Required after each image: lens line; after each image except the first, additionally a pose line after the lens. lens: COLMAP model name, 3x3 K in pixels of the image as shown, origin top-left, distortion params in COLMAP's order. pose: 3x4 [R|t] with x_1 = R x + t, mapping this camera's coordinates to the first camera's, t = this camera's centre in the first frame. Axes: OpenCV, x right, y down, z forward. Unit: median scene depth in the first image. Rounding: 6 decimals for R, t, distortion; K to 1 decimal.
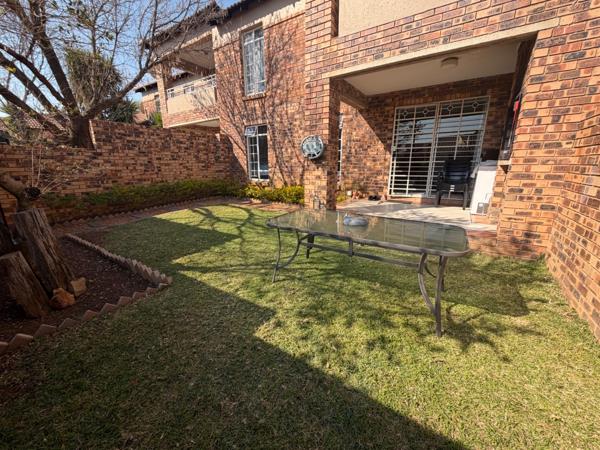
lens RADIAL K [[236.0, 0, 294.6], [0, 236.0, 224.7], [0, 0, 1]] dist [-0.001354, -0.000036]
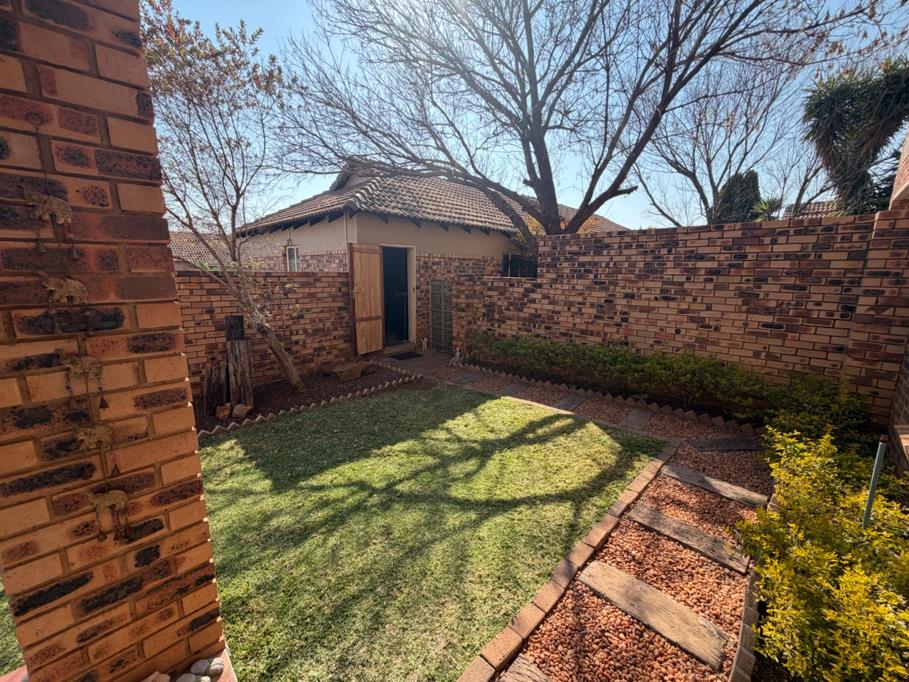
lens RADIAL K [[357.5, 0, 455.0], [0, 357.5, 337.2], [0, 0, 1]] dist [-0.001354, -0.000036]
pose [[-0.193555, 0.183605, -0.963756, 0.219070], [-0.251992, 0.940073, 0.229701, -0.323184], [0.948175, 0.287318, -0.135689, 0.919638]]
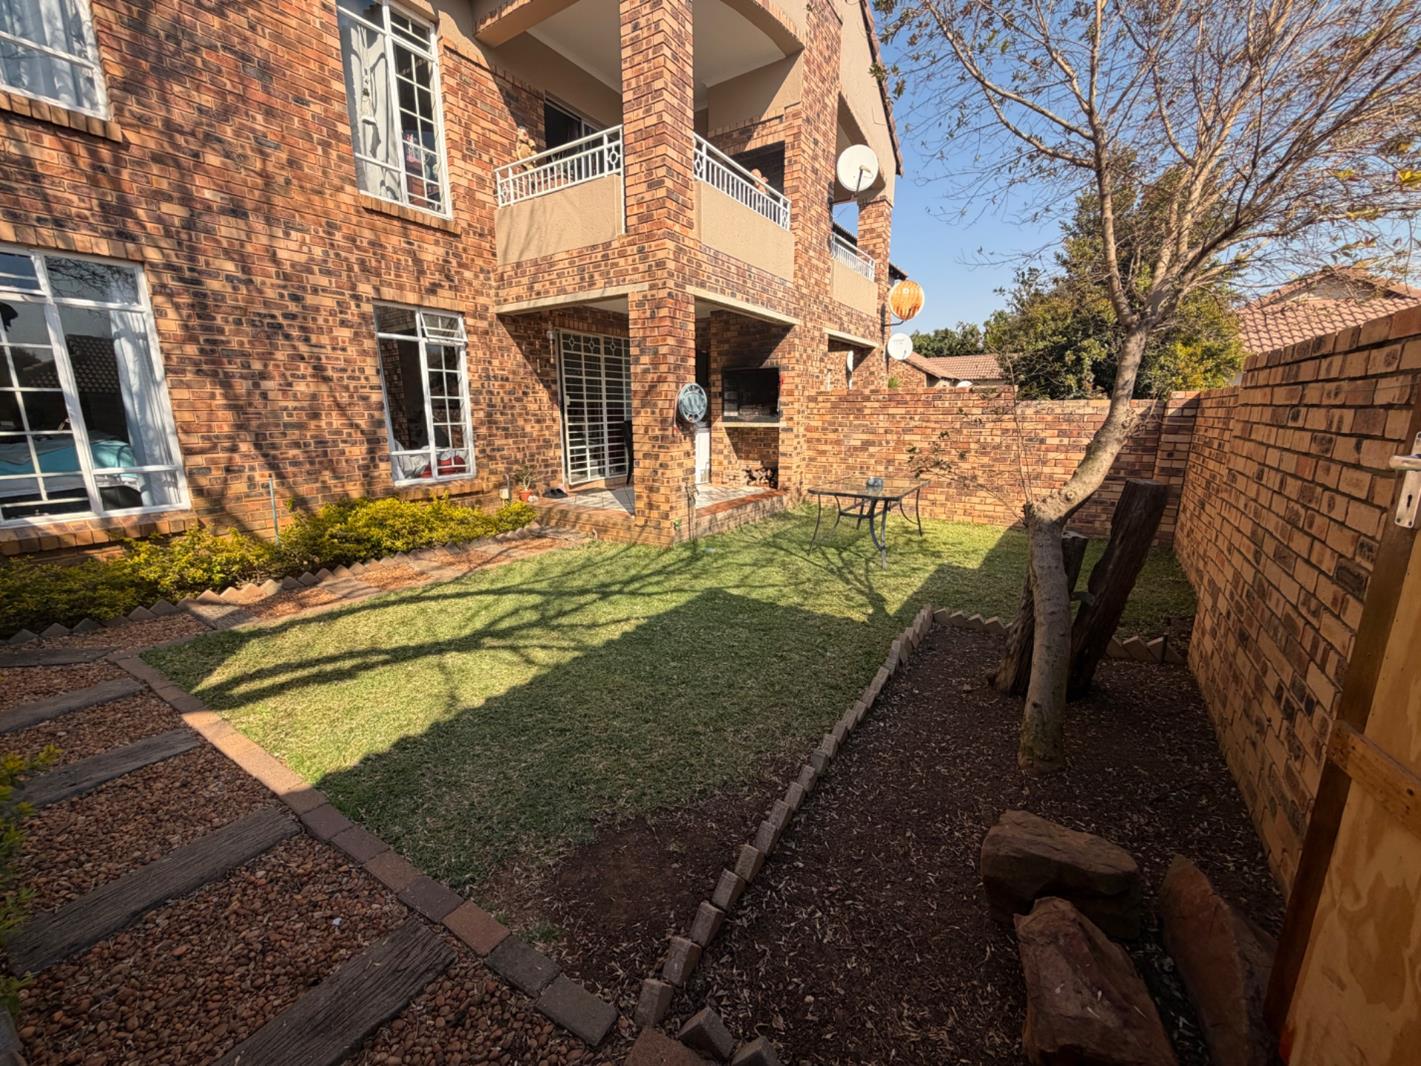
lens RADIAL K [[558.9, 0, 707.8], [0, 558.9, 534.4], [0, 0, 1]] dist [-0.001354, -0.000036]
pose [[-0.001468, -0.208727, 0.977973, -0.886346], [0.251996, 0.946336, 0.202353, -0.192100], [-0.967727, 0.246743, 0.051210, 0.642025]]
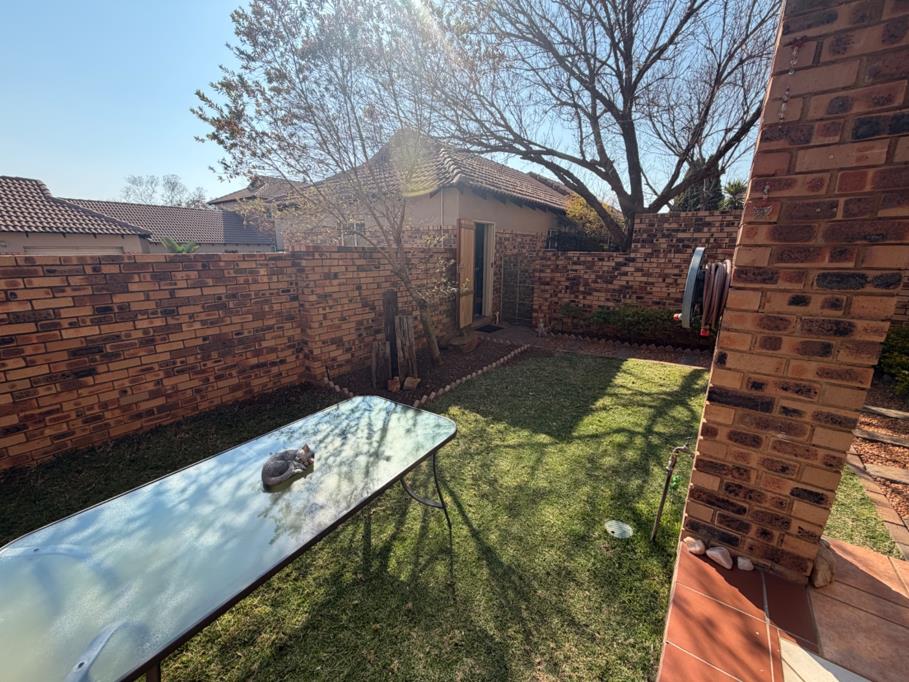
lens RADIAL K [[357.5, 0, 454.1], [0, 357.5, 335.4], [0, 0, 1]] dist [-0.001354, -0.000036]
pose [[-0.046399, 0.243257, -0.968852, 0.337351], [-0.254268, 0.935073, 0.246953, -0.204259], [0.966020, 0.257807, 0.018466, 0.479970]]
